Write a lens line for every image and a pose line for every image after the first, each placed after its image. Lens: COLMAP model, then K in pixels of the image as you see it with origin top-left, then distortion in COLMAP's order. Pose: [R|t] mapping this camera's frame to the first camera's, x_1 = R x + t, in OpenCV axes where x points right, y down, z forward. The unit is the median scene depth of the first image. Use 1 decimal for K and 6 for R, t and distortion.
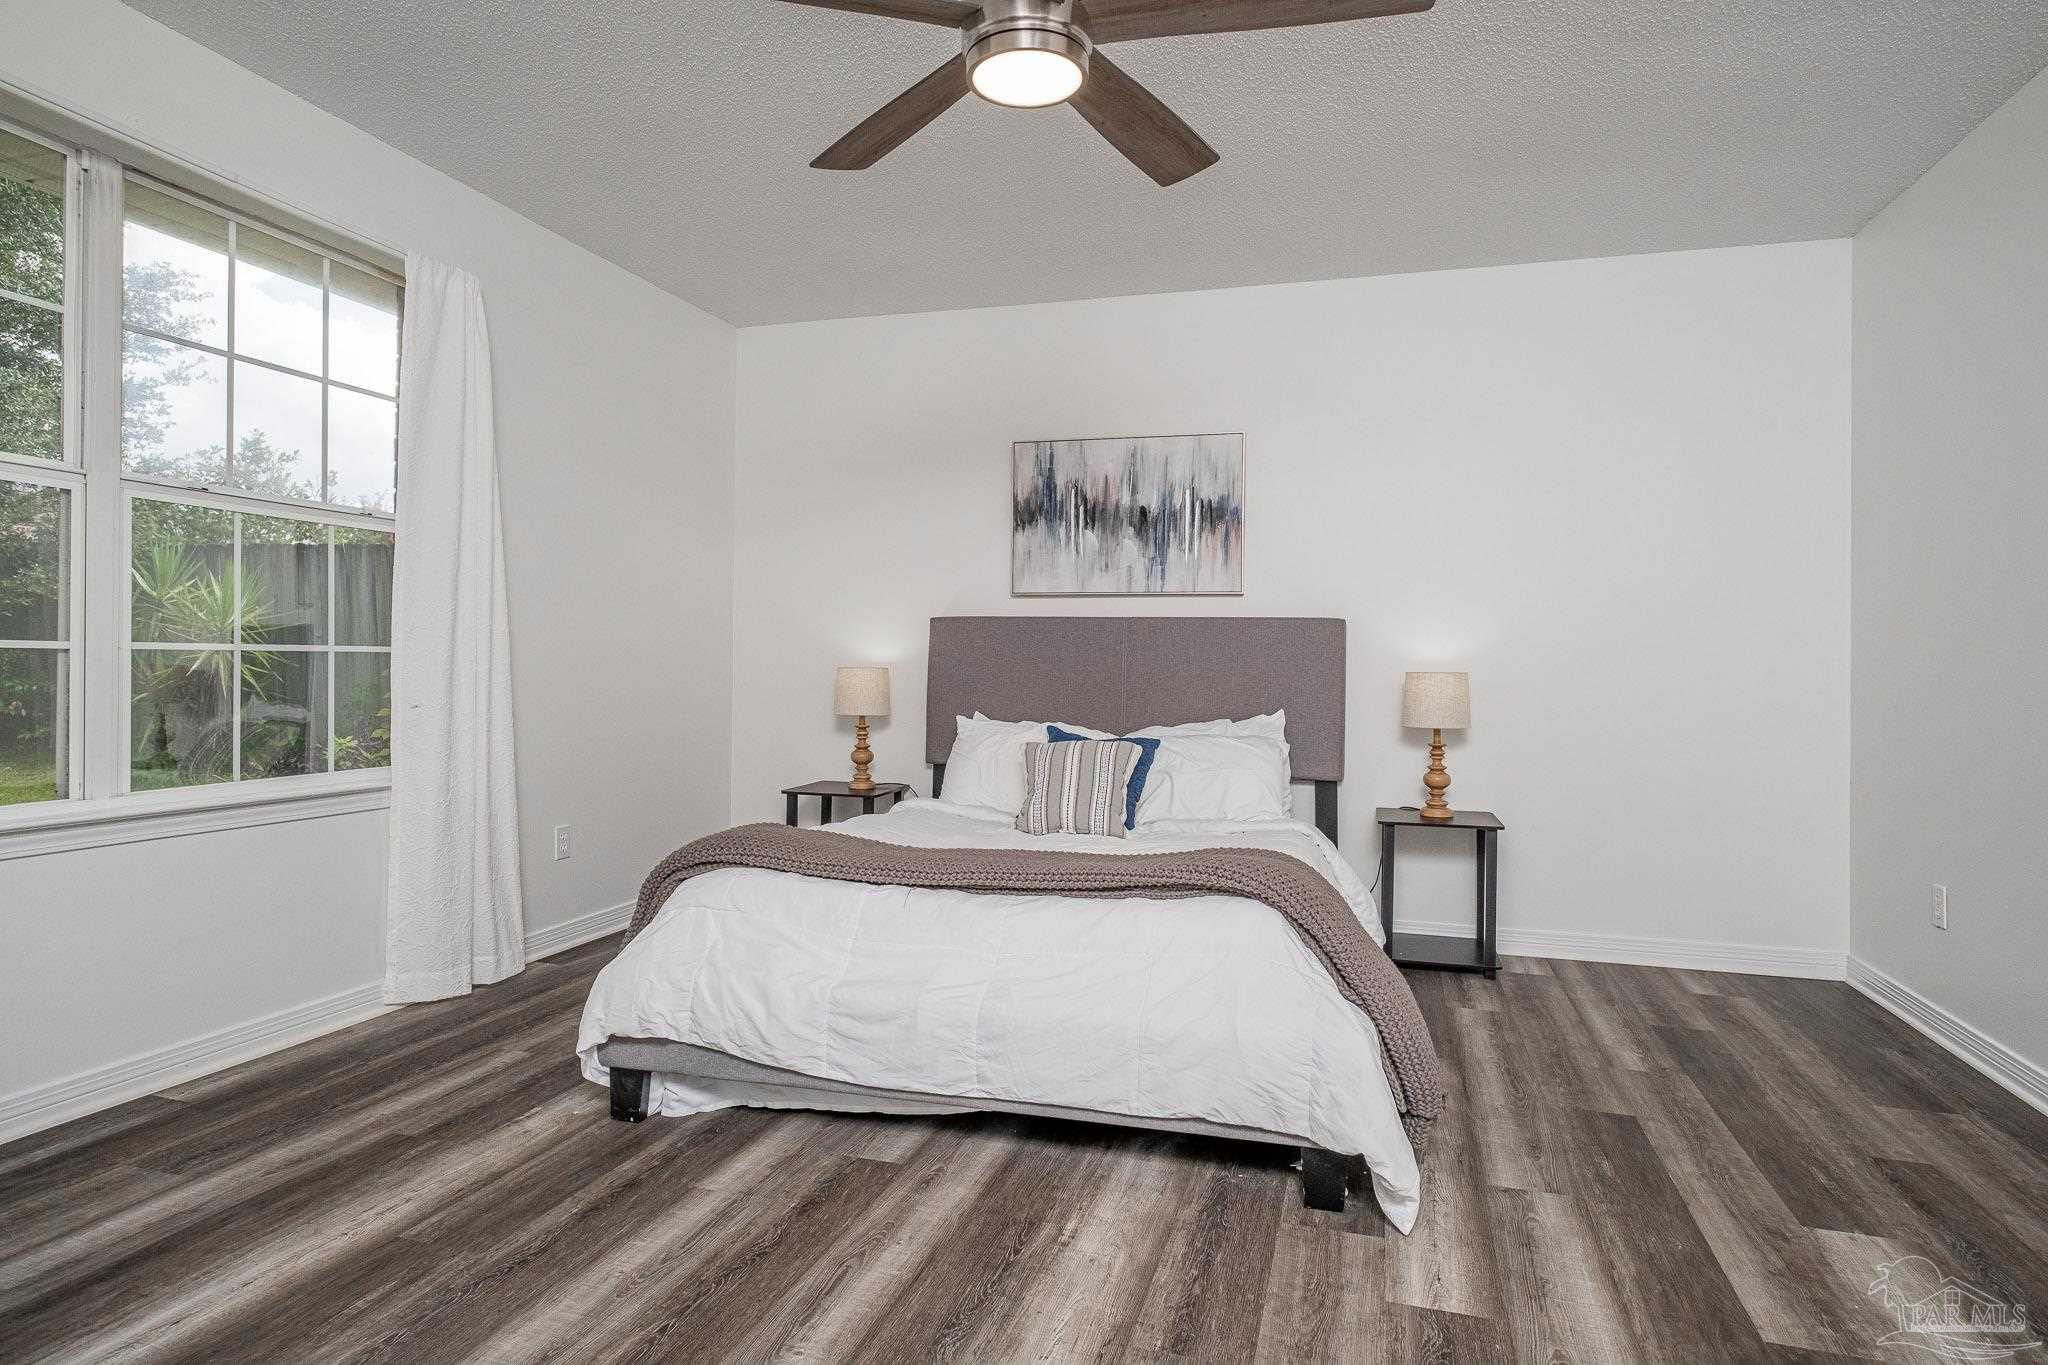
lens RADIAL K [[1127.6, 0, 1029.5], [0, 1127.6, 679.7], [0, 0, 1]] dist [-0.001472, -0.002254]
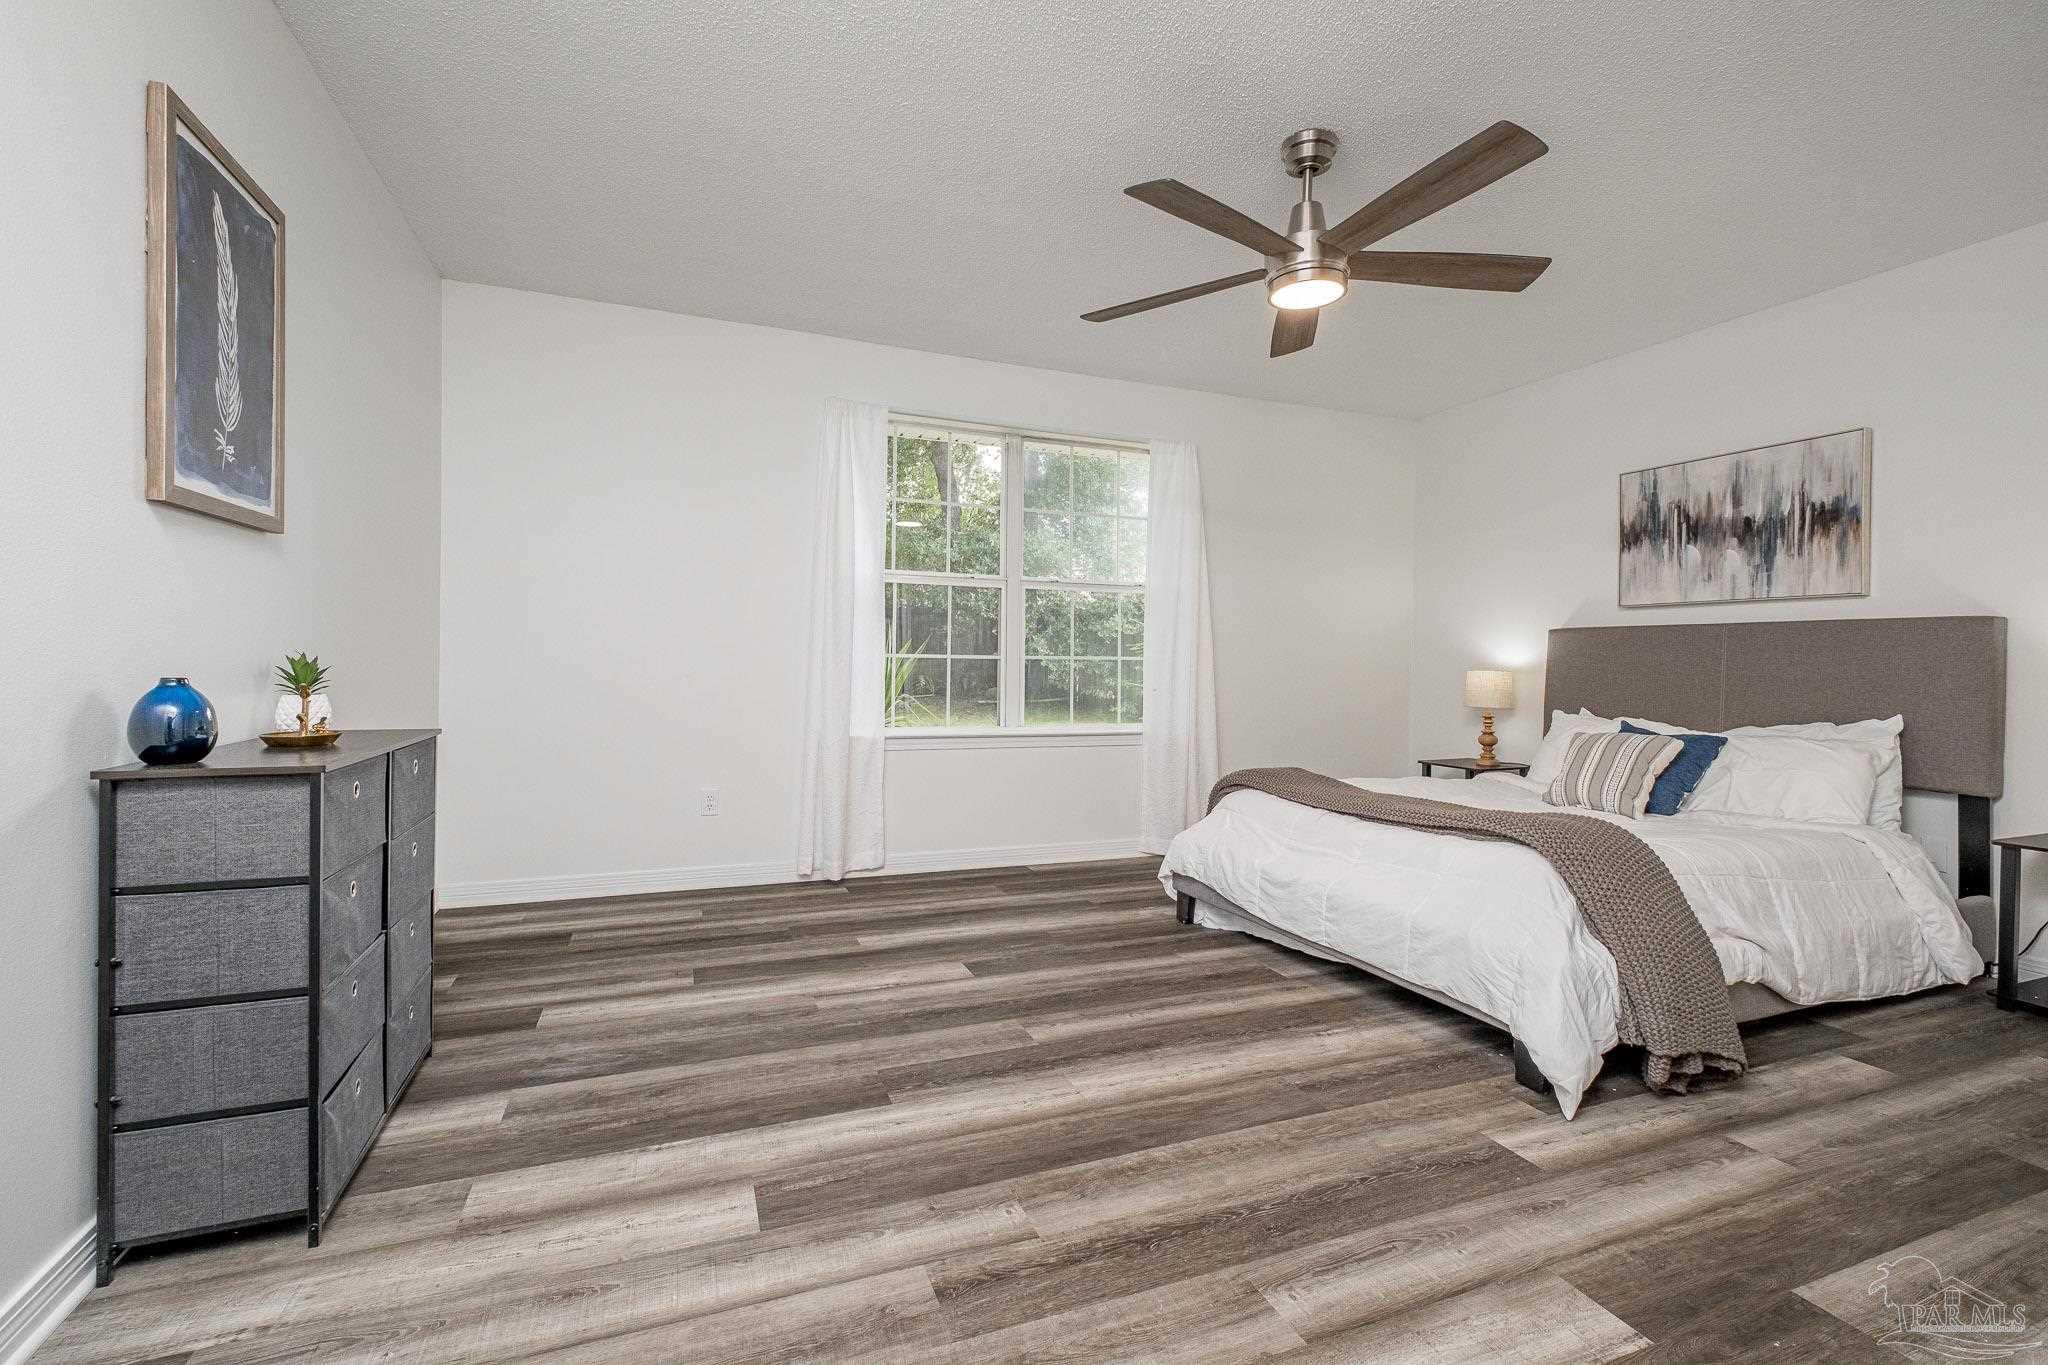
lens RADIAL K [[898.4, 0, 1022.7], [0, 898.4, 671.9], [0, 0, 1]] dist [0.002200, -0.005137]
pose [[0.618367, 0.004271, -0.785878, 0.355218], [-0.014902, 0.999869, -0.006293, 0.005993], [0.785748, 0.015603, 0.618350, -0.046422]]
